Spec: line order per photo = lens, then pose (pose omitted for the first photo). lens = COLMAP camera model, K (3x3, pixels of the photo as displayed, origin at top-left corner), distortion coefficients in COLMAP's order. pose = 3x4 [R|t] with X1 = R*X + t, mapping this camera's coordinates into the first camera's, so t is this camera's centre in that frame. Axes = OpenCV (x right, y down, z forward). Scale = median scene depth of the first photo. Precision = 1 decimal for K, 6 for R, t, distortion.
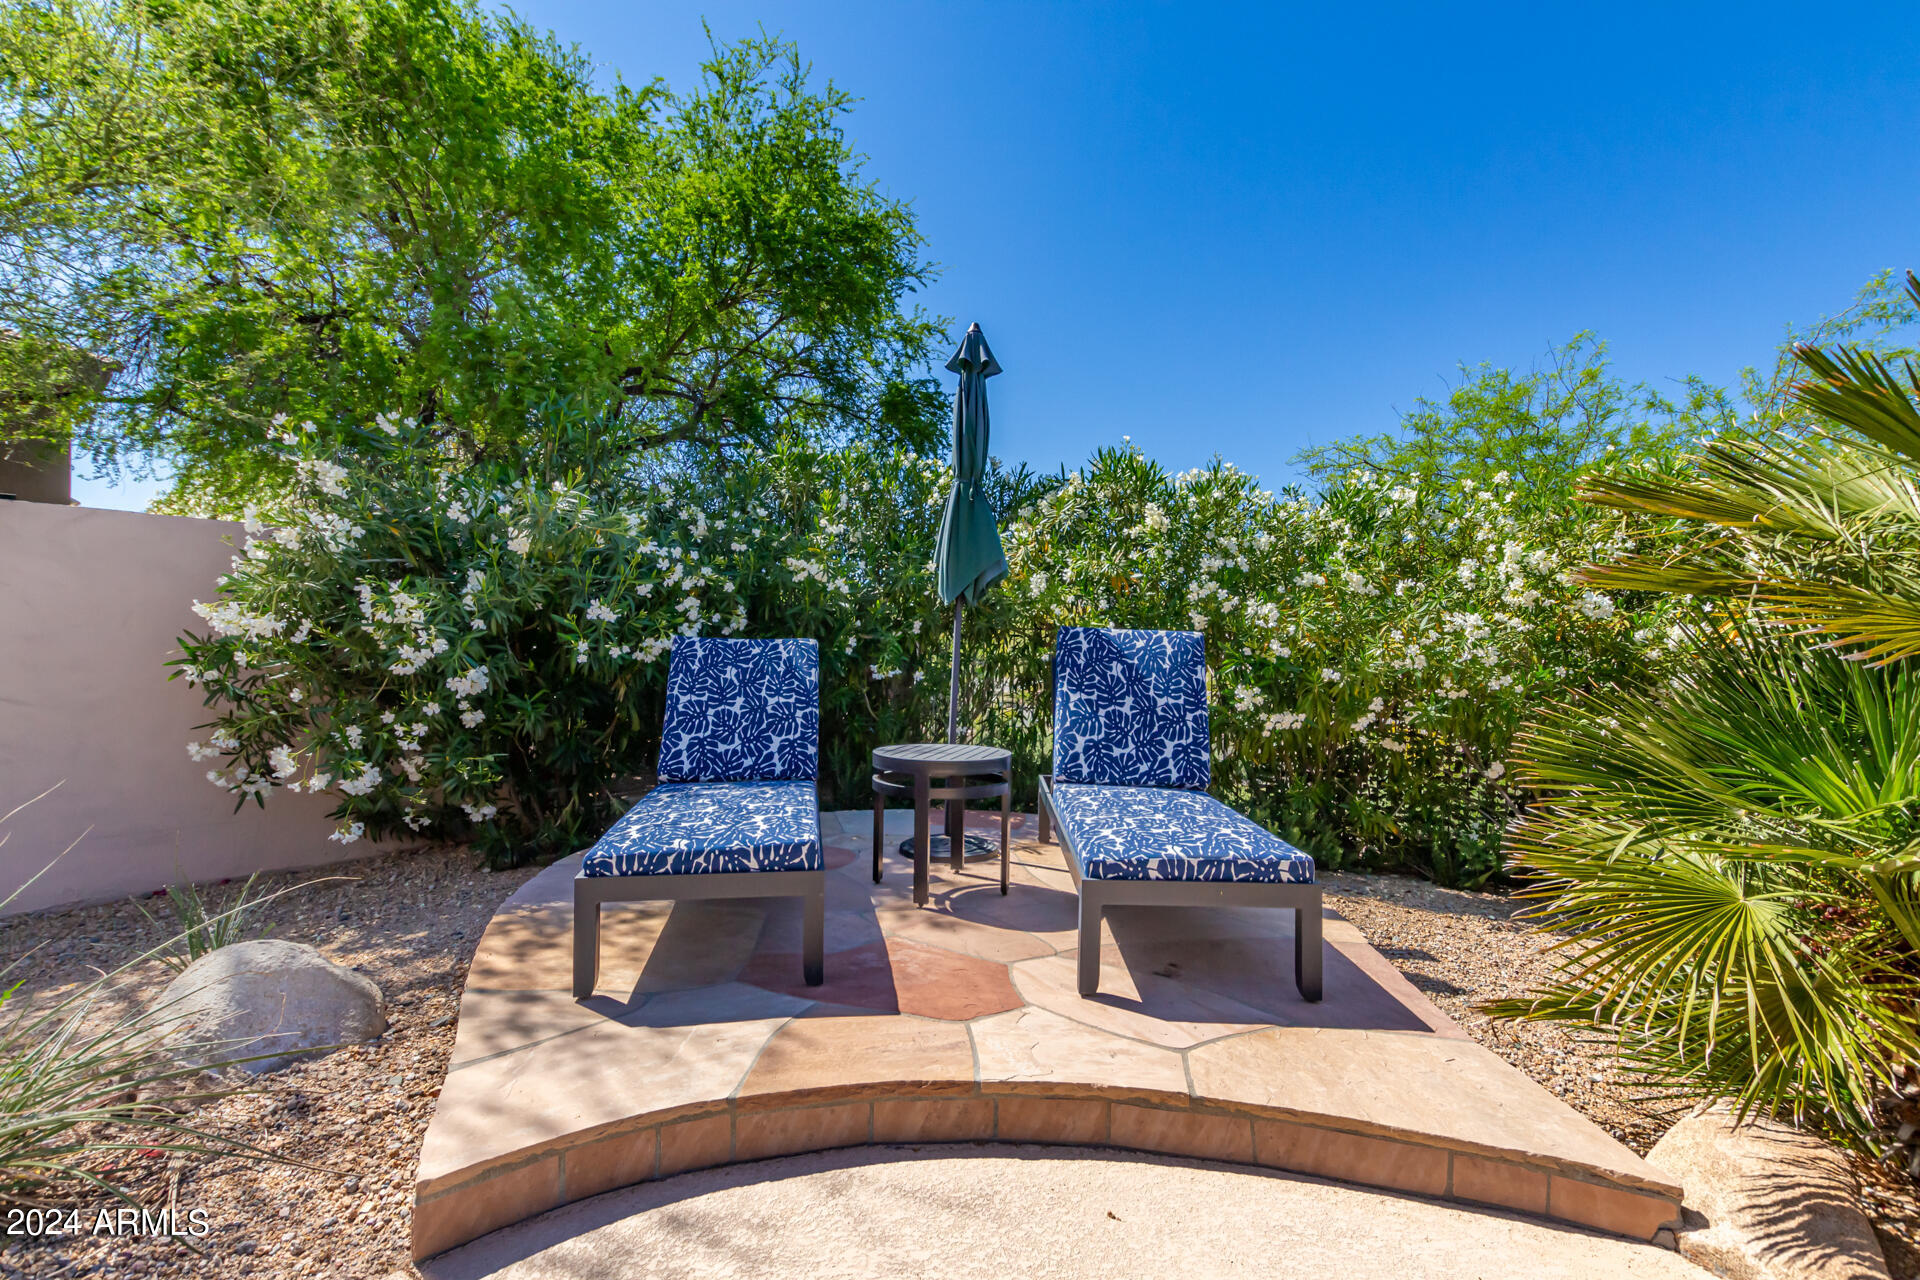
lens RADIAL K [[908.0, 0, 968.7], [0, 908.0, 640.4], [0, 0, 1]] dist [0.016911, -0.000180]
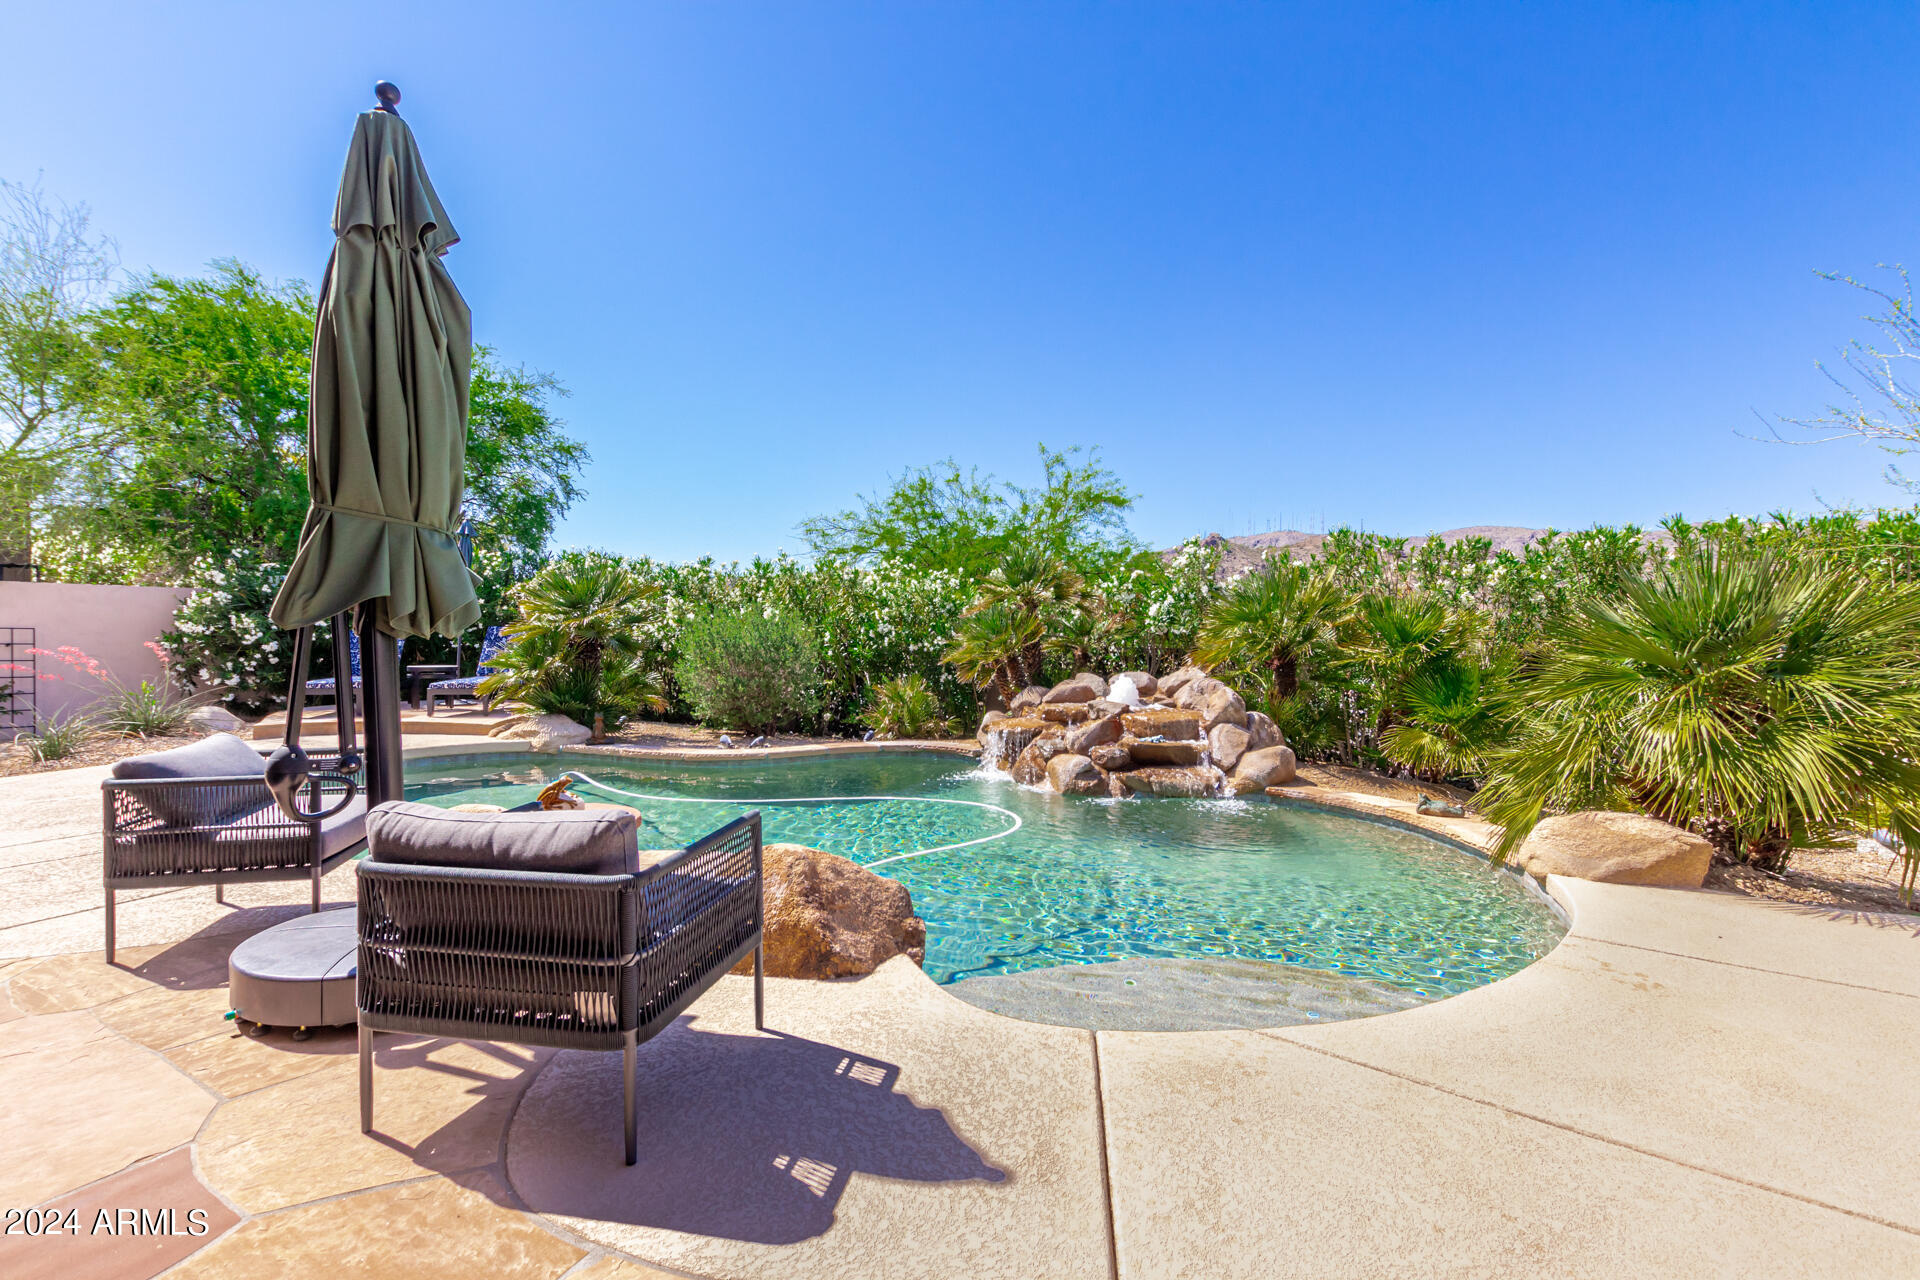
lens RADIAL K [[908.0, 0, 950.9], [0, 908.0, 644.0], [0, 0, 1]] dist [0.016911, -0.000180]
pose [[0.994589, -0.012373, 0.103152, 1.329894], [0.010372, 0.999748, 0.019912, -0.000151], [-0.103372, -0.018735, 0.994466, -2.168086]]
